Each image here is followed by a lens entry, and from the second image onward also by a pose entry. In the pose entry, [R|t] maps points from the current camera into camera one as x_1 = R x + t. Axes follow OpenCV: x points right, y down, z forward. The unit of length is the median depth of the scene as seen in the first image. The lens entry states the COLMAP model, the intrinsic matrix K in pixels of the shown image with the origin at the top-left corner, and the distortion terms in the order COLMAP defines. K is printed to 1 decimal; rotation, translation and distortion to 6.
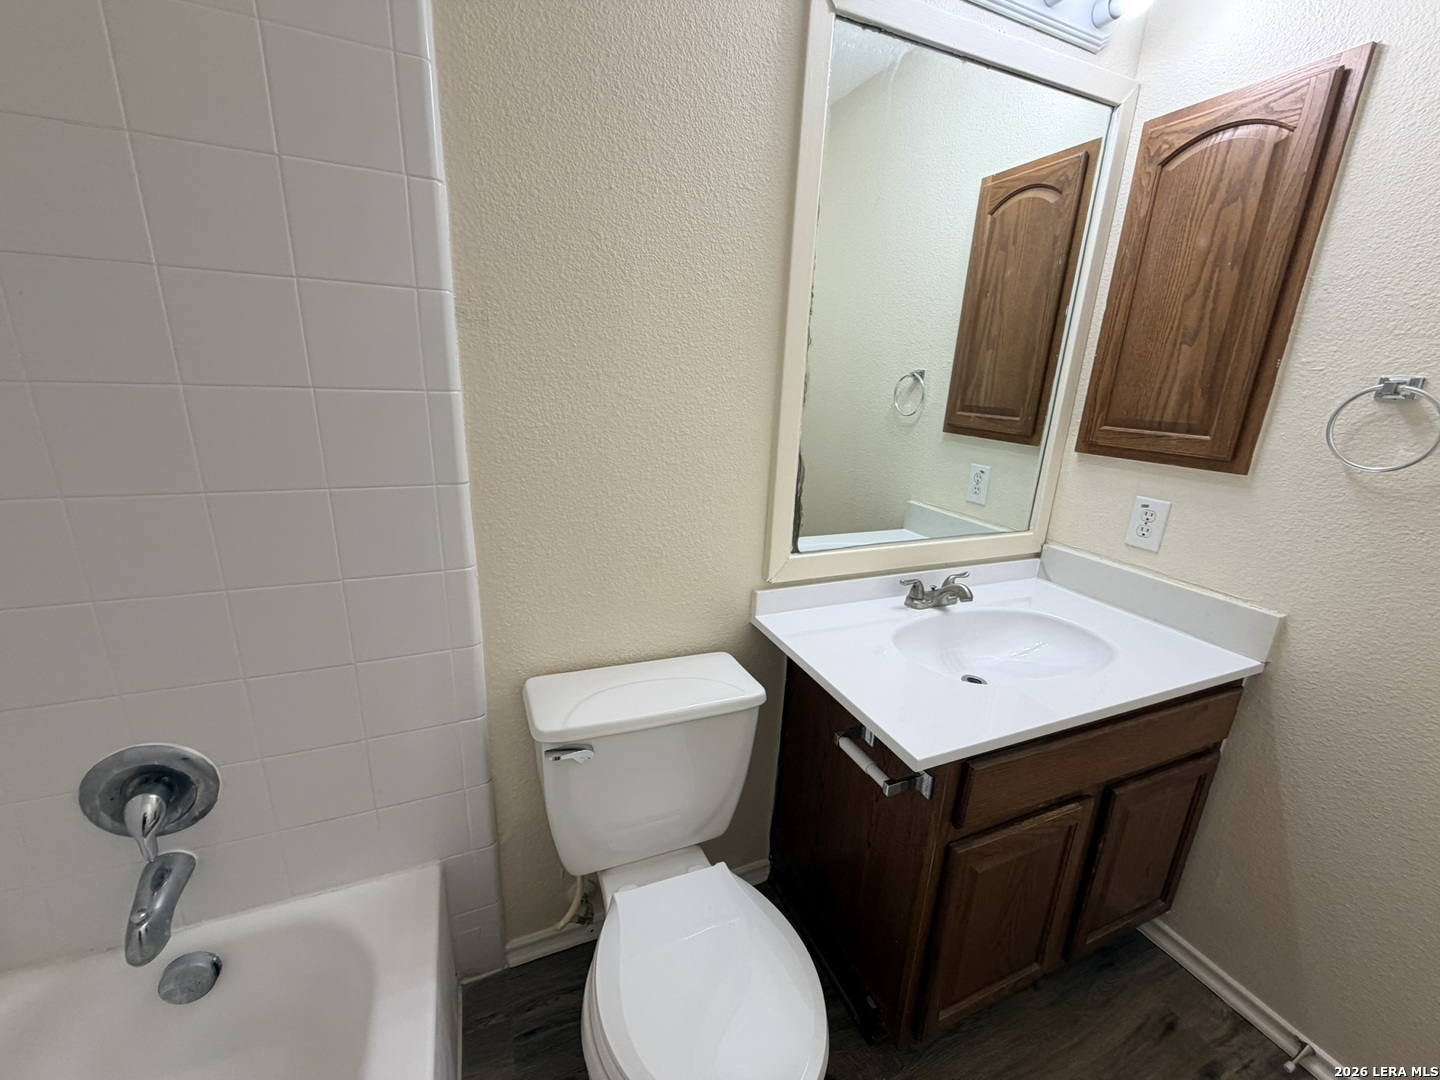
lens RADIAL K [[573.5, 0, 718.3], [0, 573.5, 538.6], [0, 0, 1]] dist [0.000426, -0.000026]
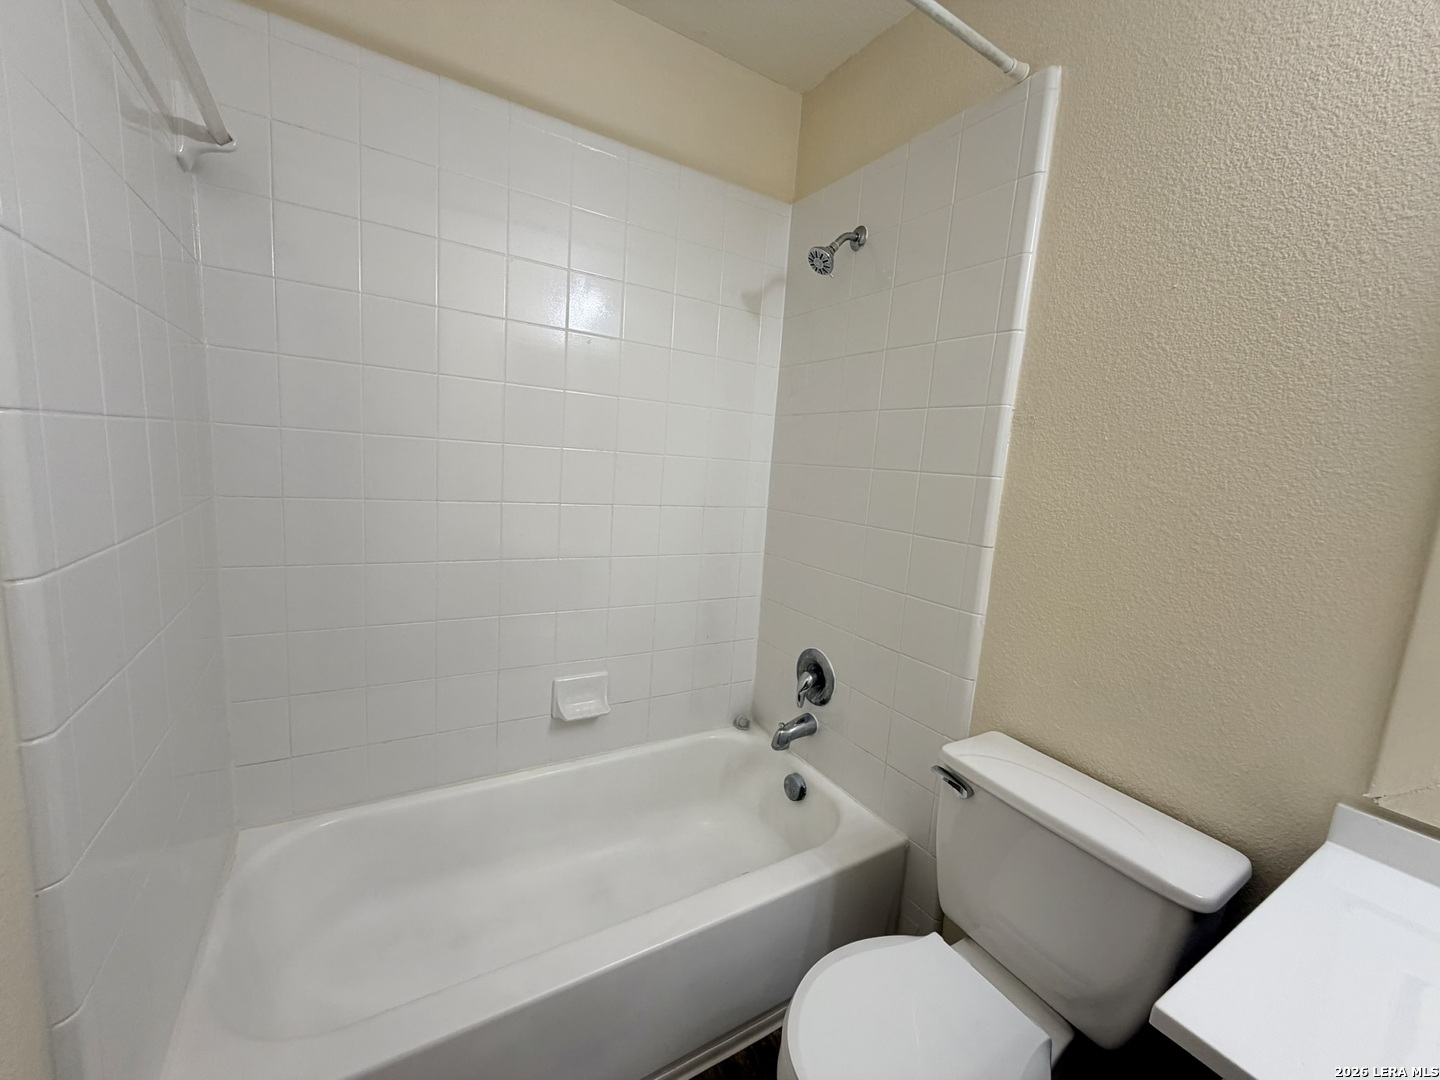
lens RADIAL K [[573.5, 0, 717.8], [0, 573.5, 542.0], [0, 0, 1]] dist [0.000426, -0.000026]
pose [[0.140096, 0.109015, -0.984118, 0.705575], [-0.335710, 0.940277, 0.056368, 0.021197], [0.931489, 0.322482, 0.168326, 0.215004]]
